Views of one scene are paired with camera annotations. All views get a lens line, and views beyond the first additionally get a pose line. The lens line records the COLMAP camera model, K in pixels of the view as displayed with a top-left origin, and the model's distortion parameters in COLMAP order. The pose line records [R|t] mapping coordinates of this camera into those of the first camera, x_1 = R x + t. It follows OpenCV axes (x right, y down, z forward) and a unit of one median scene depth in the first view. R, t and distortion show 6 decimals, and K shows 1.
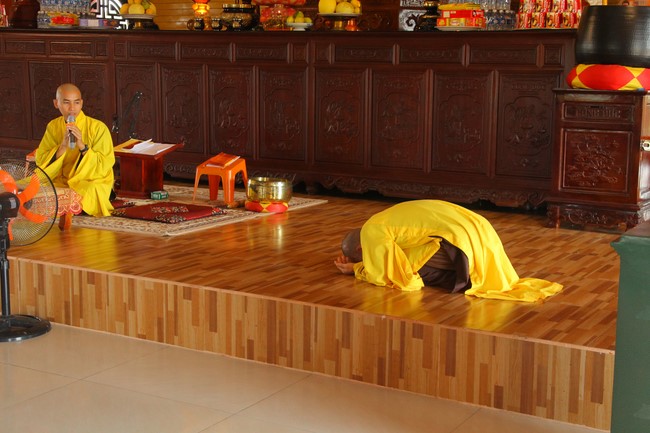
lens RADIAL K [[1025.9, 0, 325.0], [0, 1025.9, 216.5], [0, 0, 1]] dist [0.035597, 0.060446]
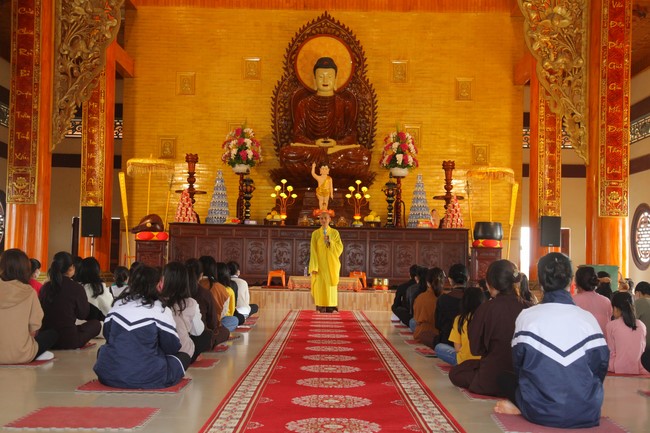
lens RADIAL K [[911.2, 0, 325.0], [0, 911.2, 216.5], [0, 0, 1]] dist [0.119094, -0.018489]
pose [[0.867361, 0.028845, 0.496843, -1.450445], [0.068946, 0.981729, -0.177357, 0.231653], [-0.492881, 0.188088, 0.849524, -1.088442]]
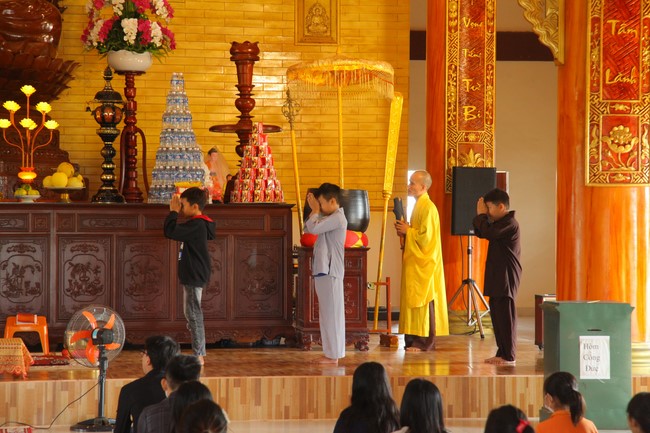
lens RADIAL K [[1928.0, 0, 338.8], [0, 1928.0, 216.8], [0, 0, 1]] dist [0.731659, 0.340946]
pose [[0.764812, -0.010117, 0.644175, -1.282656], [0.105287, 0.988397, -0.109482, 0.111420], [-0.635592, 0.151556, 0.757003, -0.898668]]
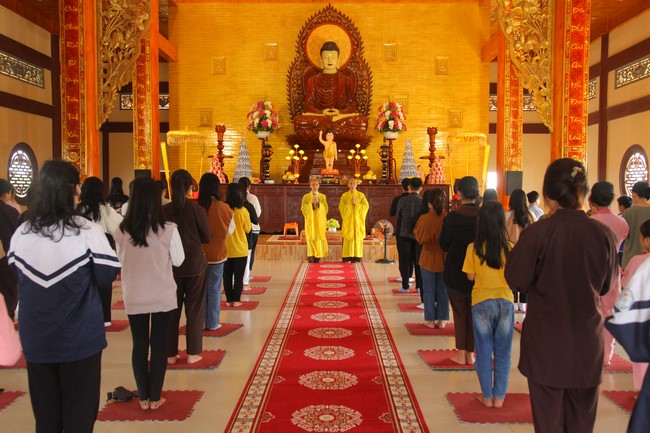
lens RADIAL K [[646.7, 0, 329.9], [0, 646.7, 224.8], [0, 0, 1]] dist [-0.026044, 0.021037]
pose [[0.871474, -0.038249, 0.488947, -1.250005], [0.084928, 0.993662, -0.073640, 0.097151], [-0.483032, 0.105700, 0.869199, -0.787358]]
